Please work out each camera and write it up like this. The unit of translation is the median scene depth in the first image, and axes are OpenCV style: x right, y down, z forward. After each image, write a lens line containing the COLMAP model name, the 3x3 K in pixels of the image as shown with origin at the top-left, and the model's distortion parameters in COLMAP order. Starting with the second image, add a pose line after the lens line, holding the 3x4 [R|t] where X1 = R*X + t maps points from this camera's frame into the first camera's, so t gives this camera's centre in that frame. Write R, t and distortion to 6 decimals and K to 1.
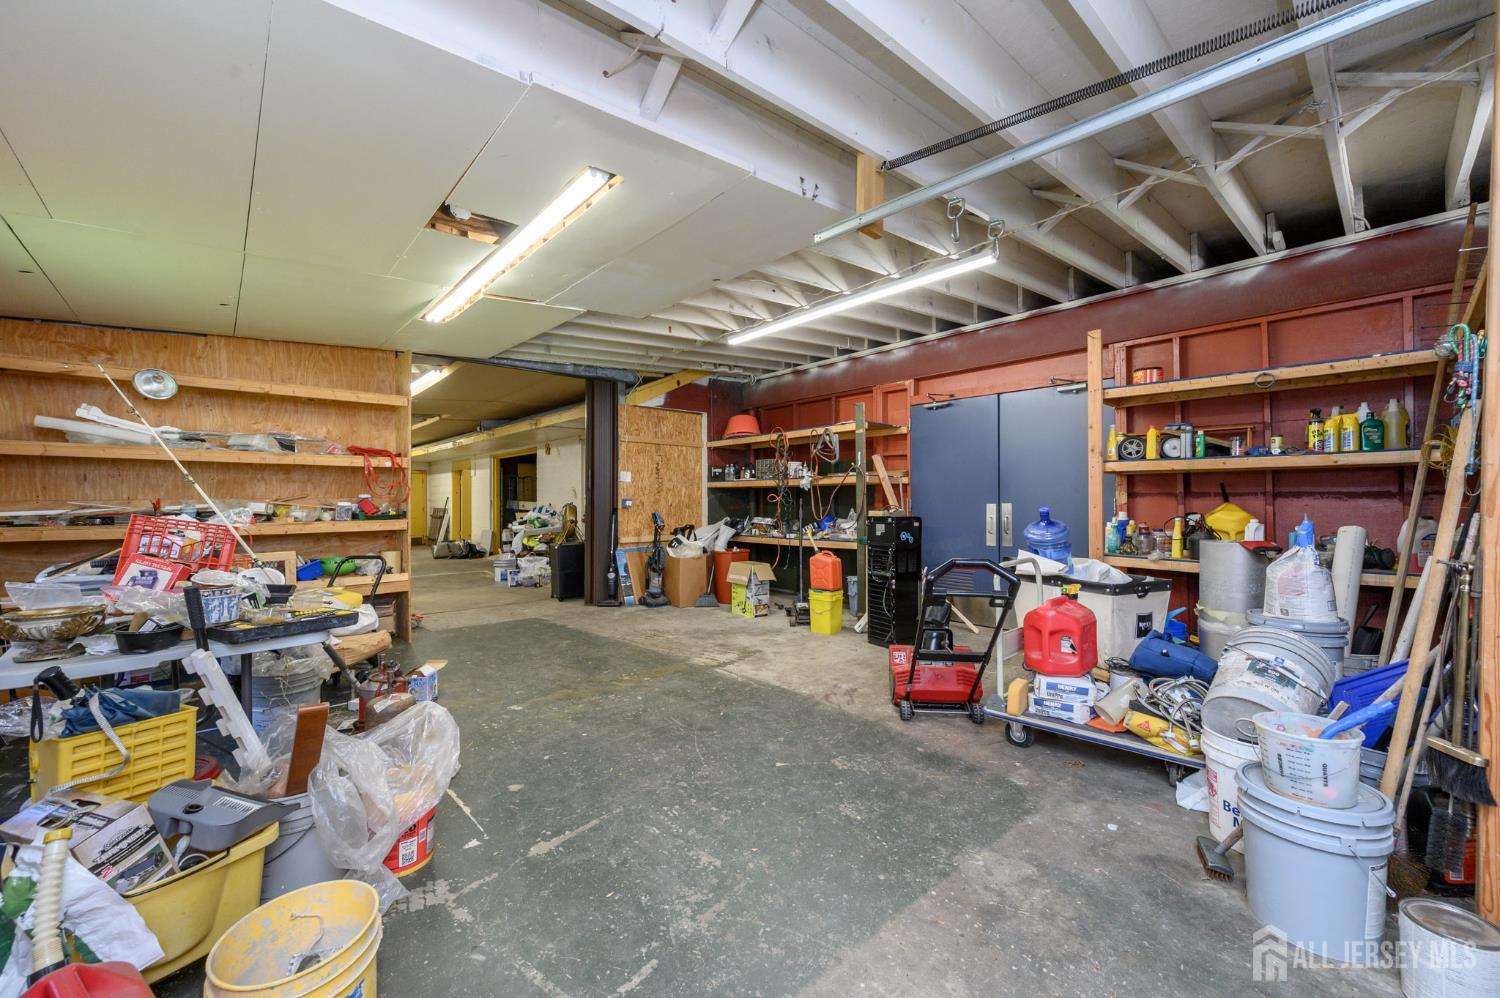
lens RADIAL K [[588.5, 0, 748.1], [0, 588.5, 503.9], [0, 0, 1]] dist [0.000049, 0.000973]
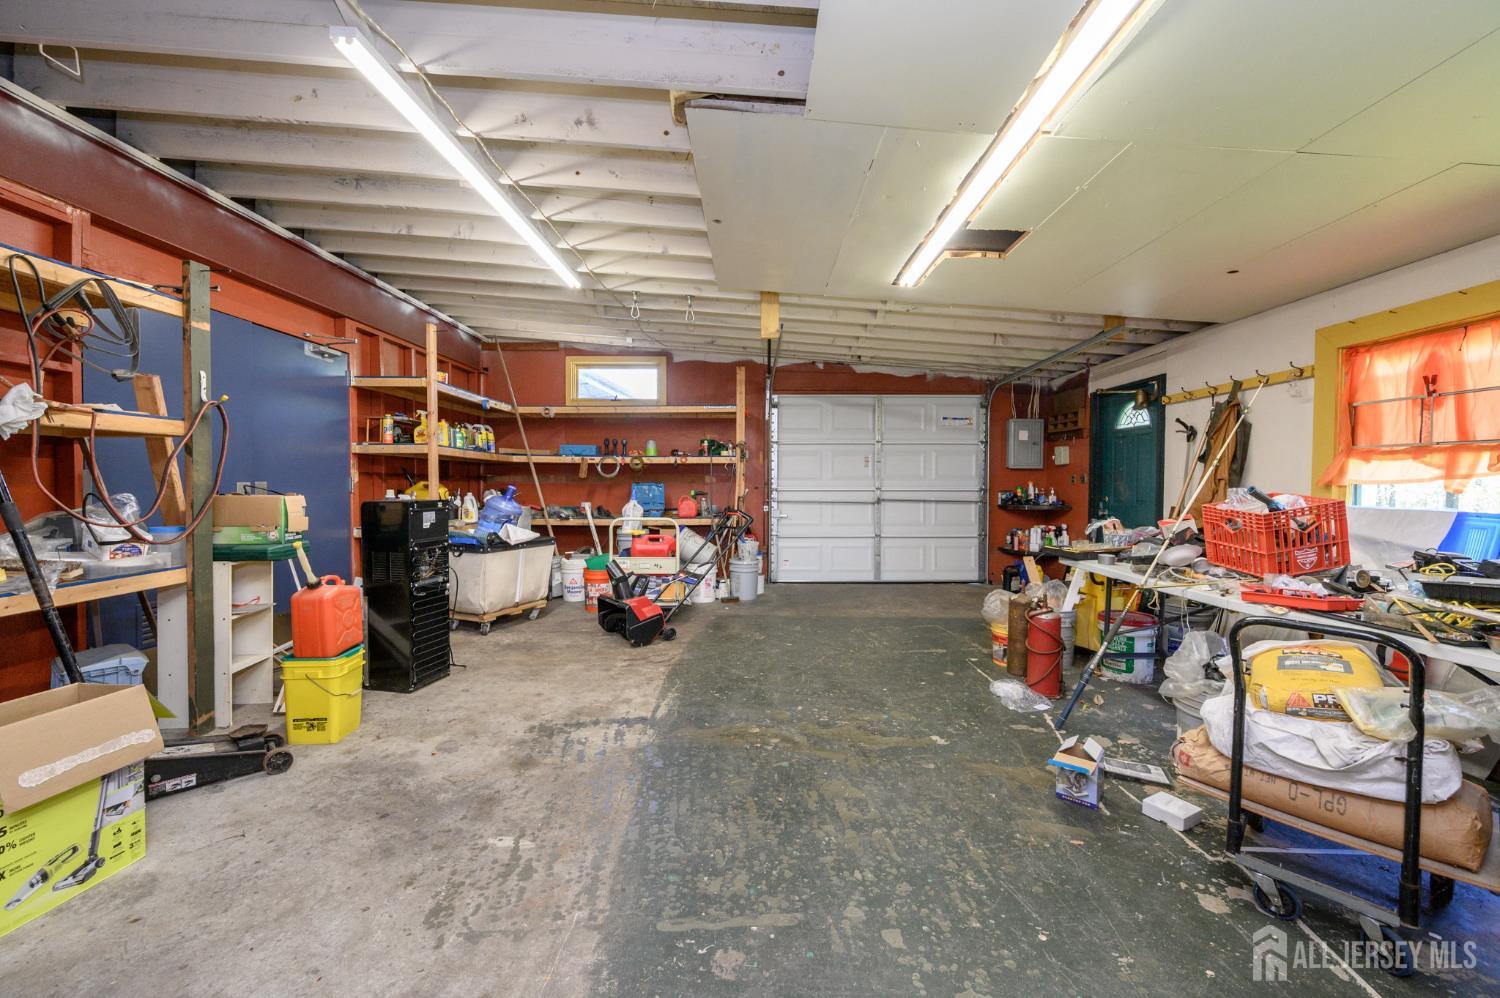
lens RADIAL K [[588.5, 0, 748.5], [0, 588.5, 487.2], [0, 0, 1]] dist [0.000049, 0.000973]
pose [[-0.733242, -0.001055, 0.679967, -0.664434], [0.001745, 0.999993, 0.003433, 0.004171], [-0.679965, 0.003704, -0.733235, 1.564119]]
